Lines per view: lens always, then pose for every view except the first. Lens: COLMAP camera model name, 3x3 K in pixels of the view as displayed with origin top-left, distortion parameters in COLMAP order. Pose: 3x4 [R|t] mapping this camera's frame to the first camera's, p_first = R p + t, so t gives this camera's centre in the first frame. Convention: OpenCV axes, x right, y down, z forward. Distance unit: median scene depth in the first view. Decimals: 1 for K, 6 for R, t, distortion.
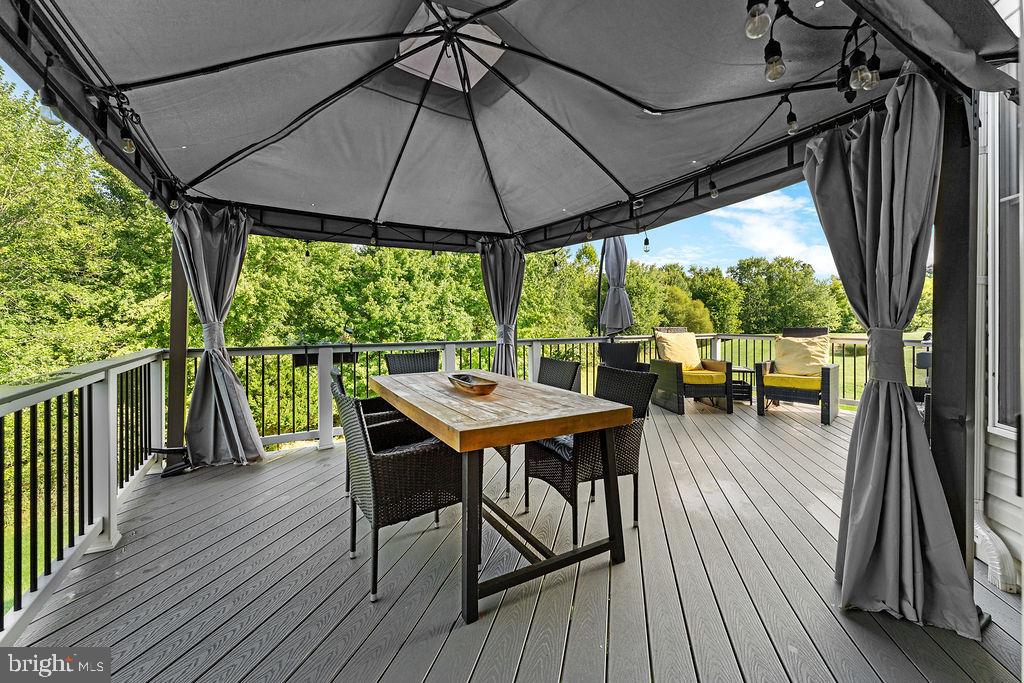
lens RADIAL K [[419.3, 0, 511.3], [0, 419.3, 318.6], [0, 0, 1]] dist [0.000887, 0.000064]
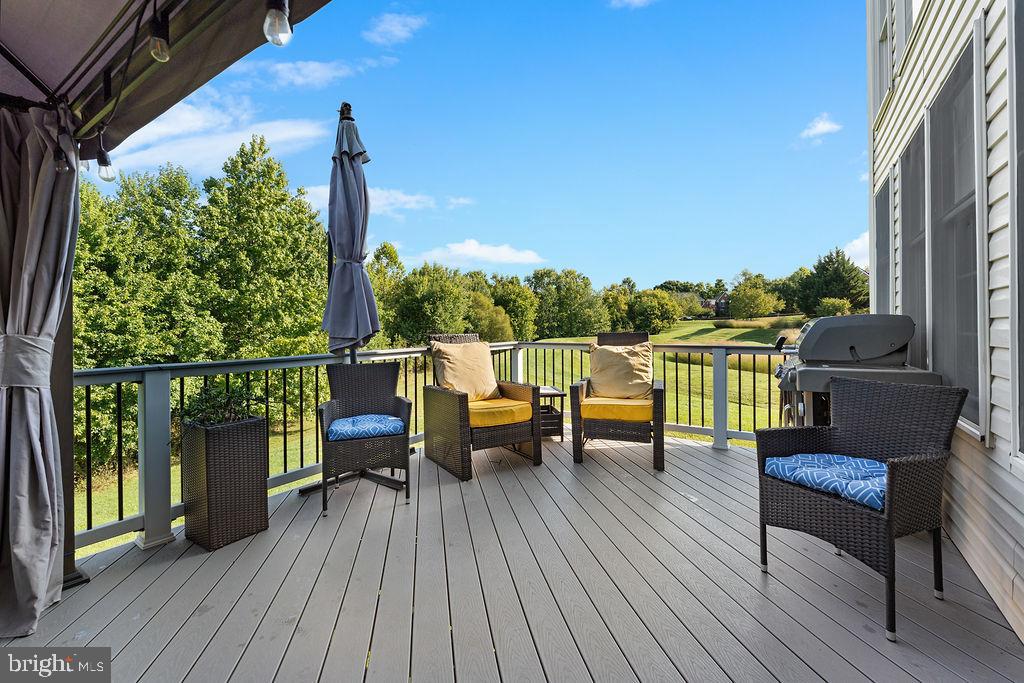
lens RADIAL K [[432.9, 0, 513.3], [0, 432.9, 326.9], [0, 0, 1]] dist [-0.000282, -0.000070]
pose [[0.900689, -0.008304, 0.434385, 0.043250], [0.006741, 0.999964, 0.005138, 0.001541], [-0.434412, -0.001700, 0.900713, 0.090548]]
